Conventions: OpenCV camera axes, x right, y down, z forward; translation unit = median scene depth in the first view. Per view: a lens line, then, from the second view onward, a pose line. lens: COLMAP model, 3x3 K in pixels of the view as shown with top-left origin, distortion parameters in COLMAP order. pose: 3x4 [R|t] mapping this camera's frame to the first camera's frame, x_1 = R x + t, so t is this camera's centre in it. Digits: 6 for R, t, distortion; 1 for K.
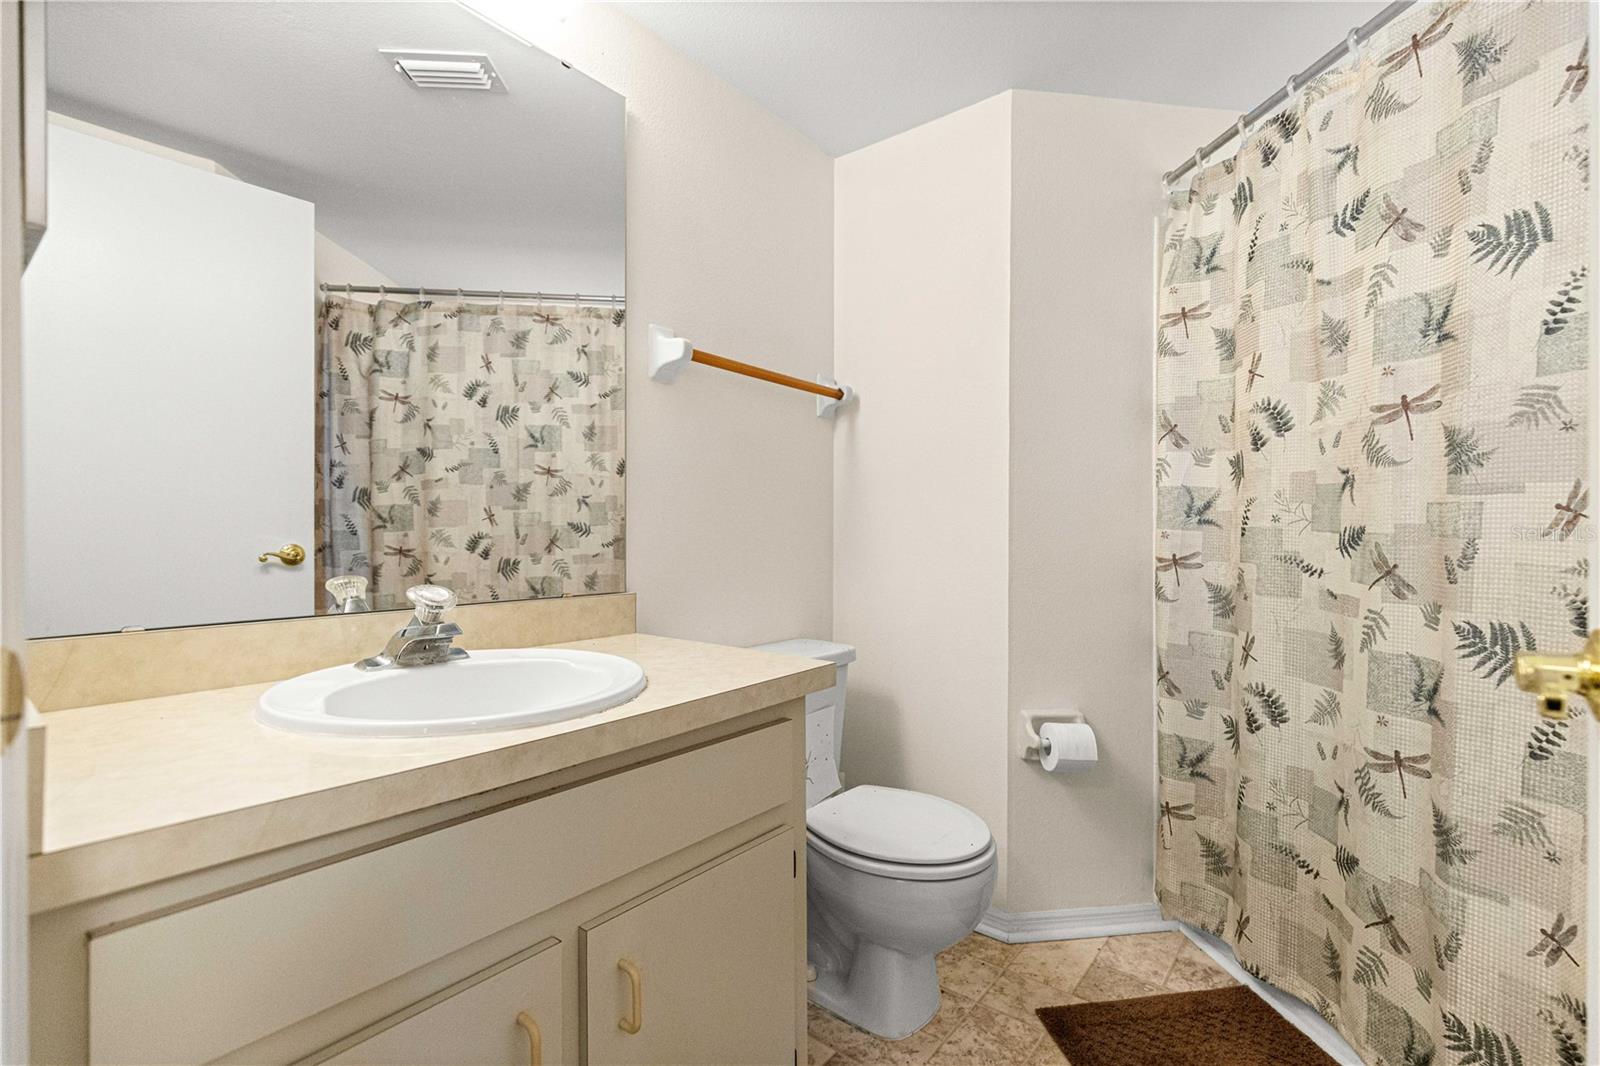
lens RADIAL K [[717.6, 0, 802.0], [0, 717.6, 529.7], [0, 0, 1]] dist [0.002879, -0.000581]
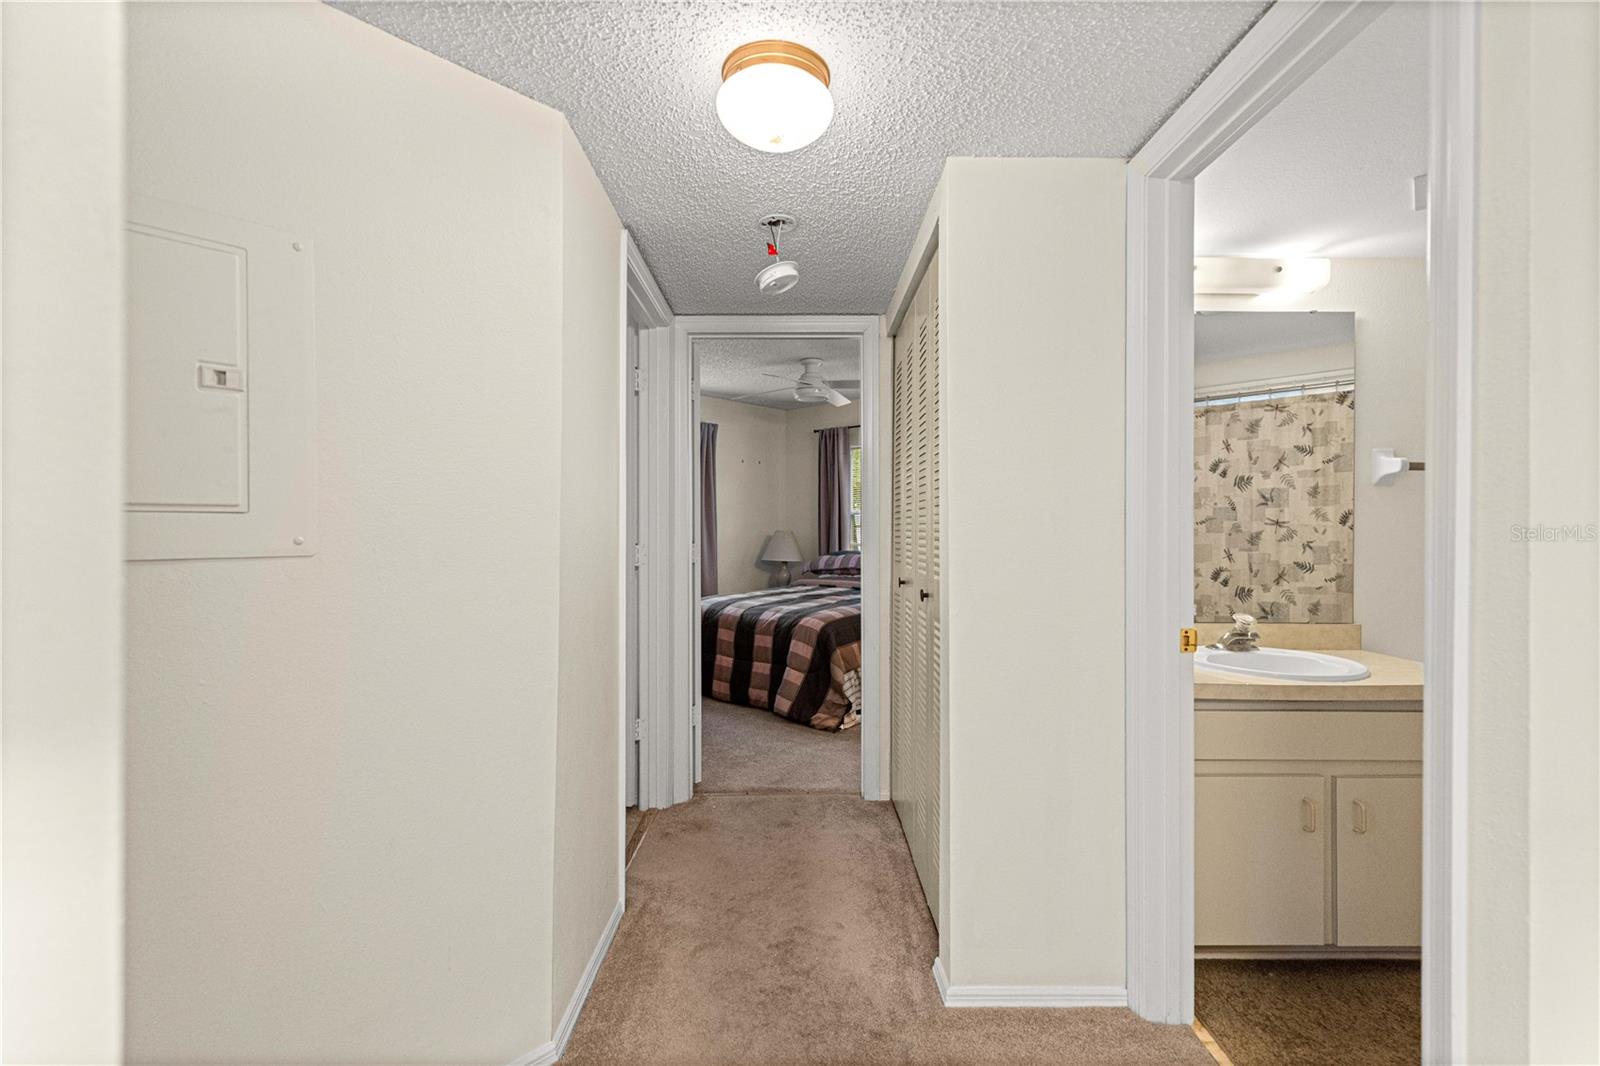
lens RADIAL K [[717.6, 0, 803.2], [0, 717.6, 530.6], [0, 0, 1]] dist [0.002879, -0.000581]
pose [[0.637998, 0.001821, -0.770036, 0.109916], [-0.005606, 0.999982, -0.002280, -0.059277], [0.770018, 0.005771, 0.637996, -0.519870]]
